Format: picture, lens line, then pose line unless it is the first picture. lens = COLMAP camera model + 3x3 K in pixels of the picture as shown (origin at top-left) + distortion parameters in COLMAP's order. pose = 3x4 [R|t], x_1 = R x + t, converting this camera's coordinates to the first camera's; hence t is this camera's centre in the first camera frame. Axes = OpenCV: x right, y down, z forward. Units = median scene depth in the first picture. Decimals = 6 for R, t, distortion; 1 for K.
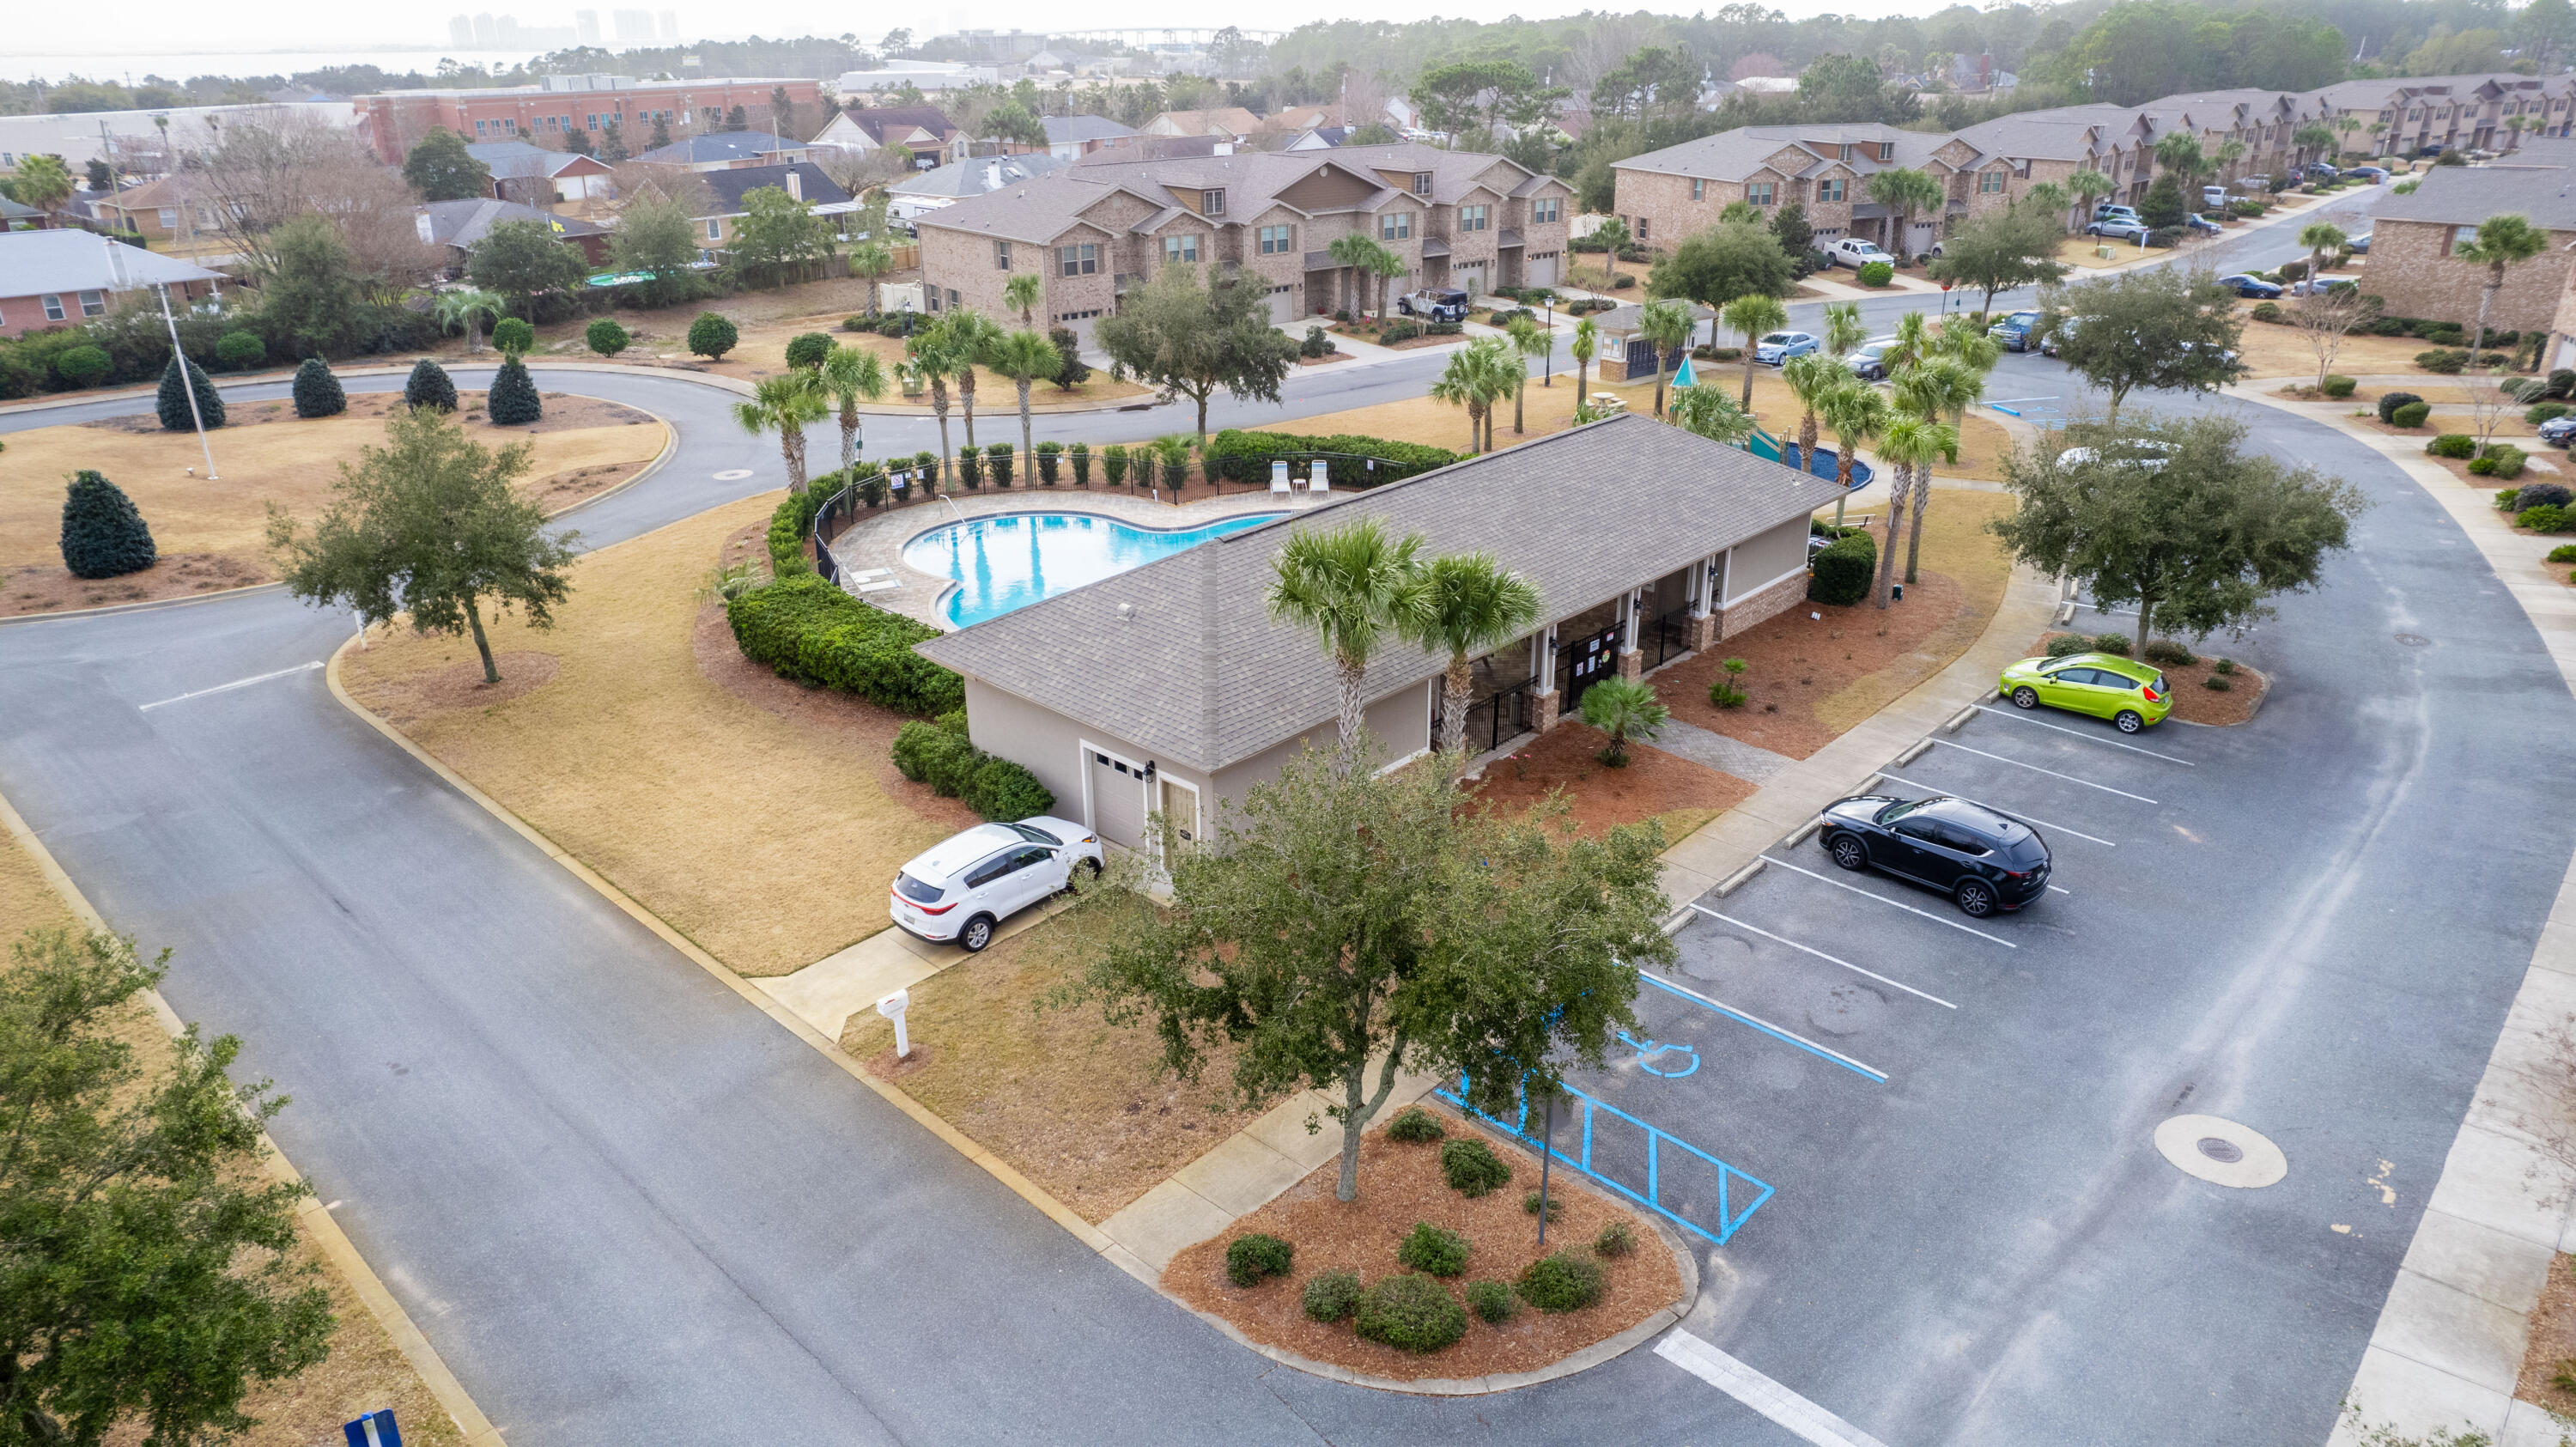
lens RADIAL K [[1671.5, 0, 1288.0], [0, 1671.5, 723.5], [0, 0, 1]] dist [-0.076374, 0.075104]
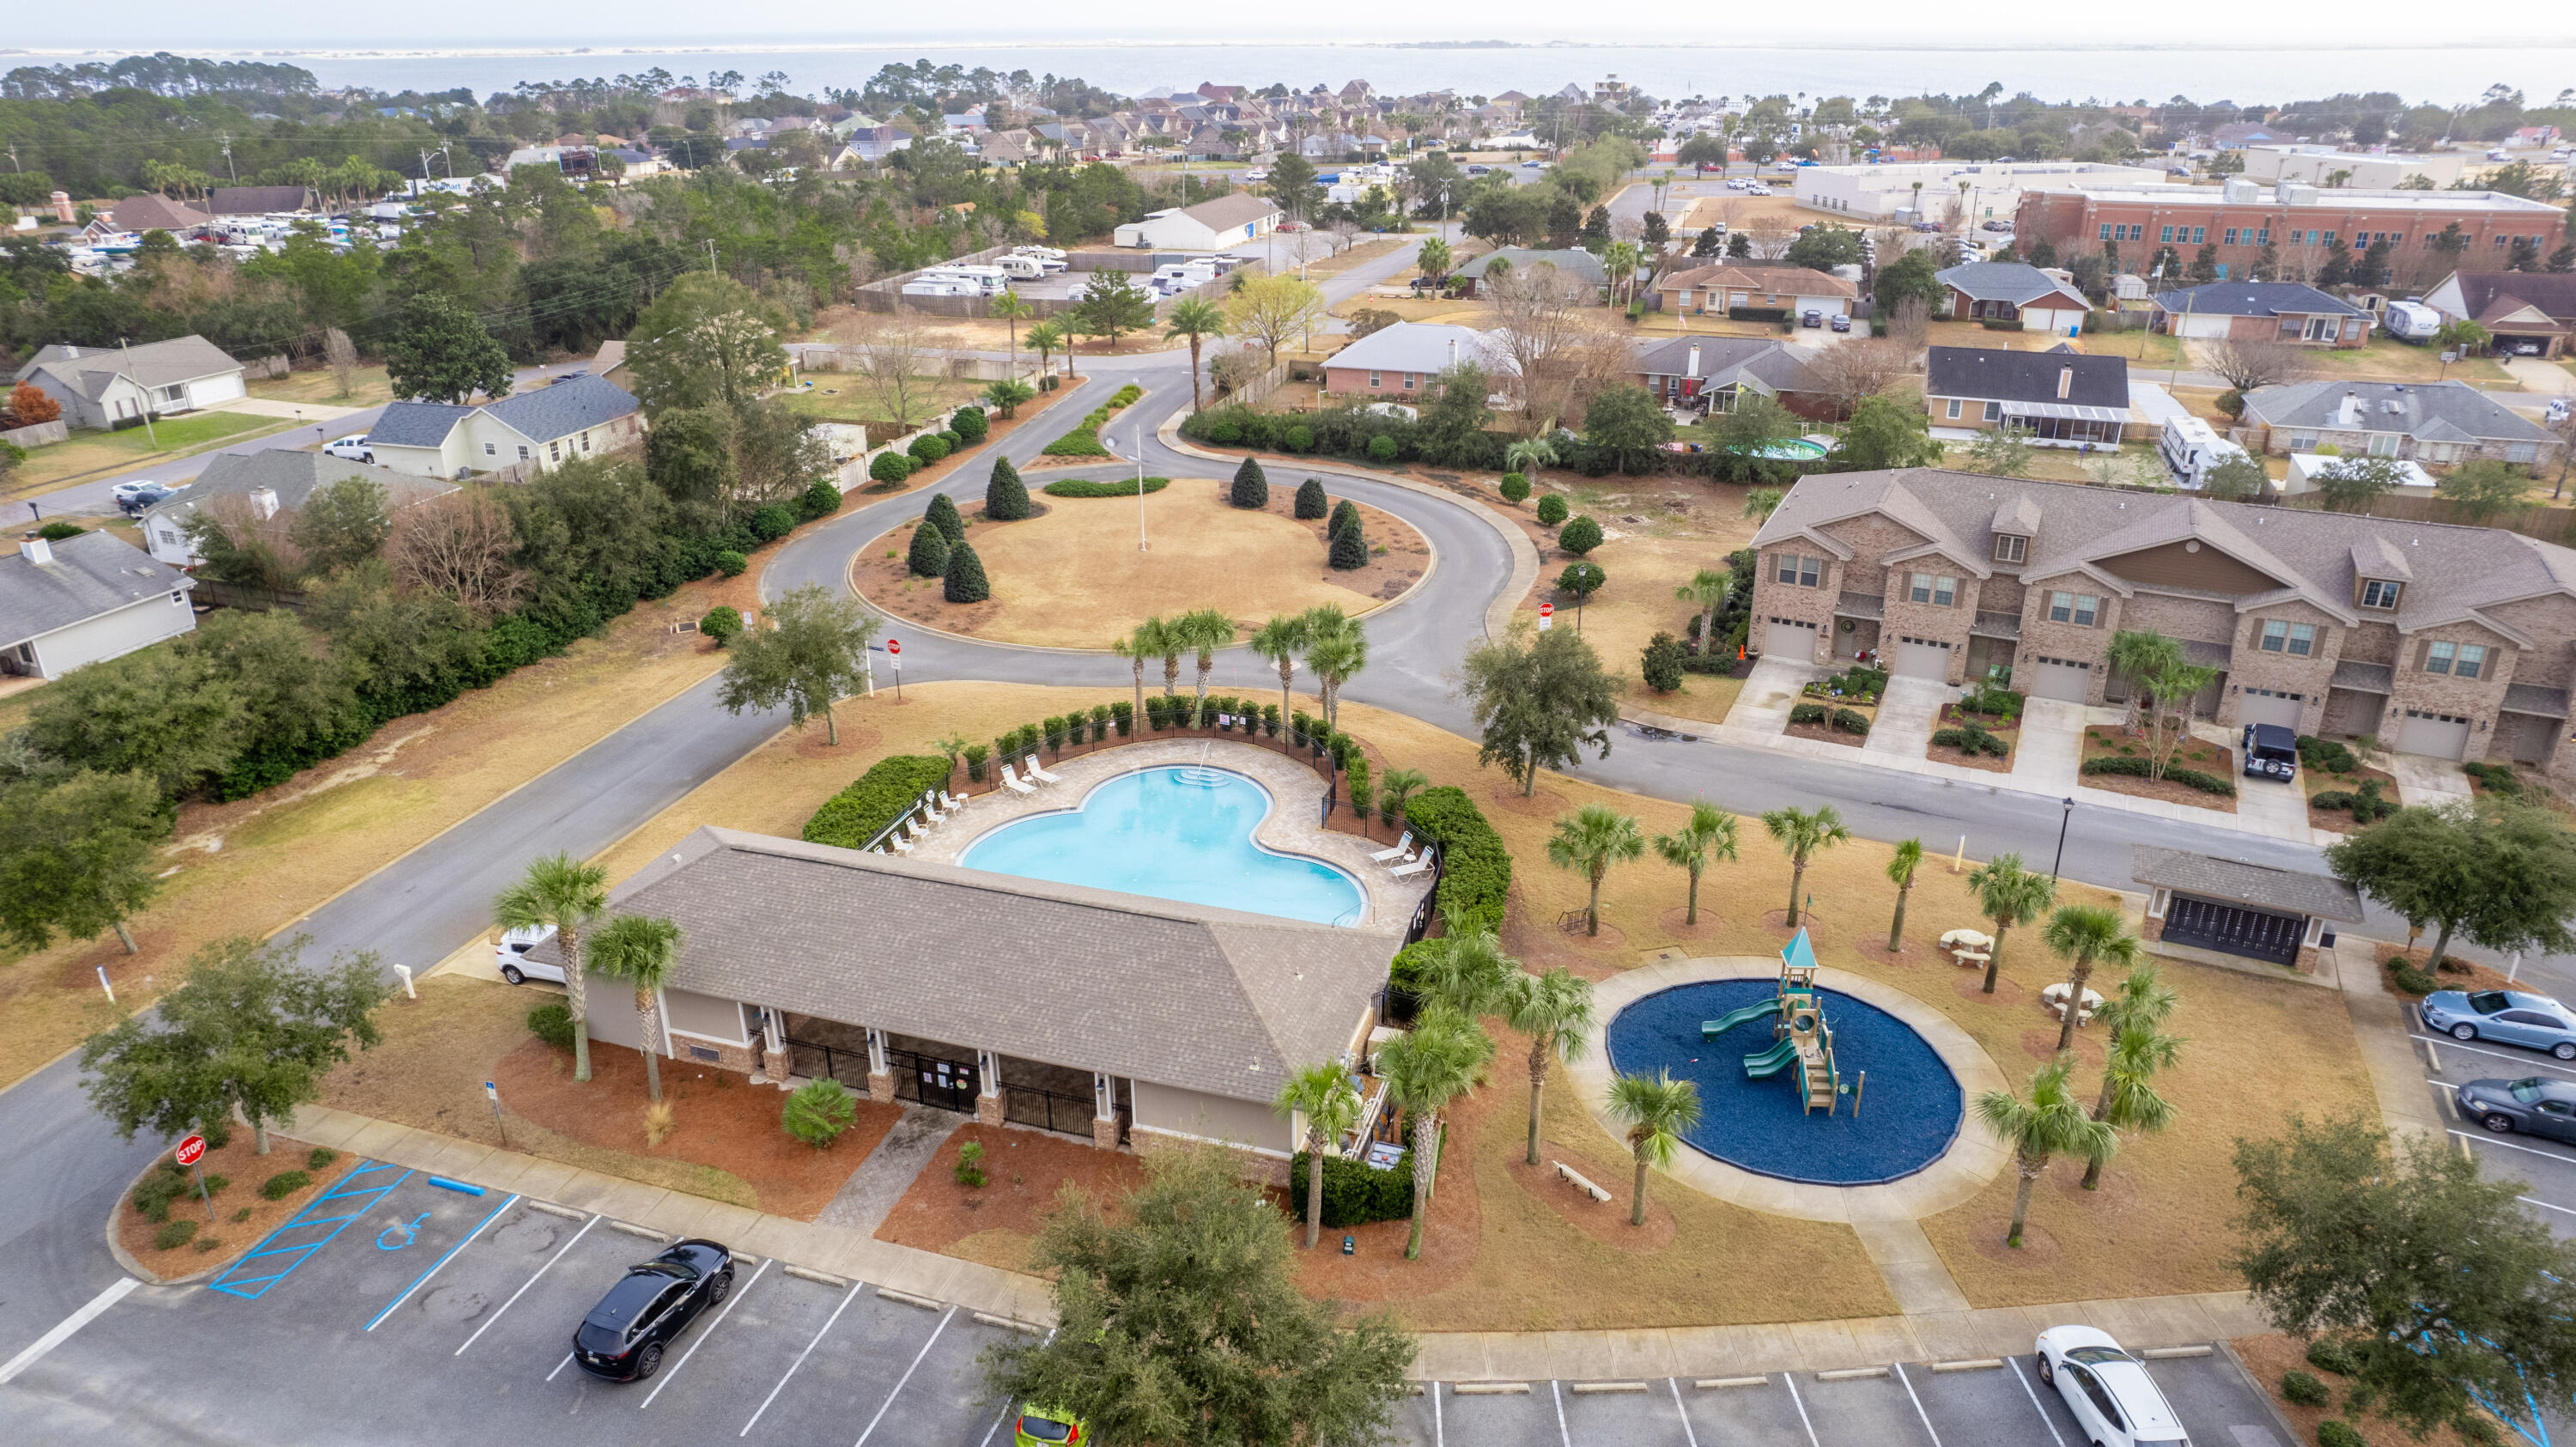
lens RADIAL K [[1671.5, 0, 1288.0], [0, 1671.5, 723.5], [0, 0, 1]] dist [-0.076374, 0.075104]
pose [[0.421610, 0.365444, -0.829877, 1.152316], [-0.352656, 0.909227, 0.221223, -0.604221], [0.835391, 0.199391, 0.512215, 0.535776]]
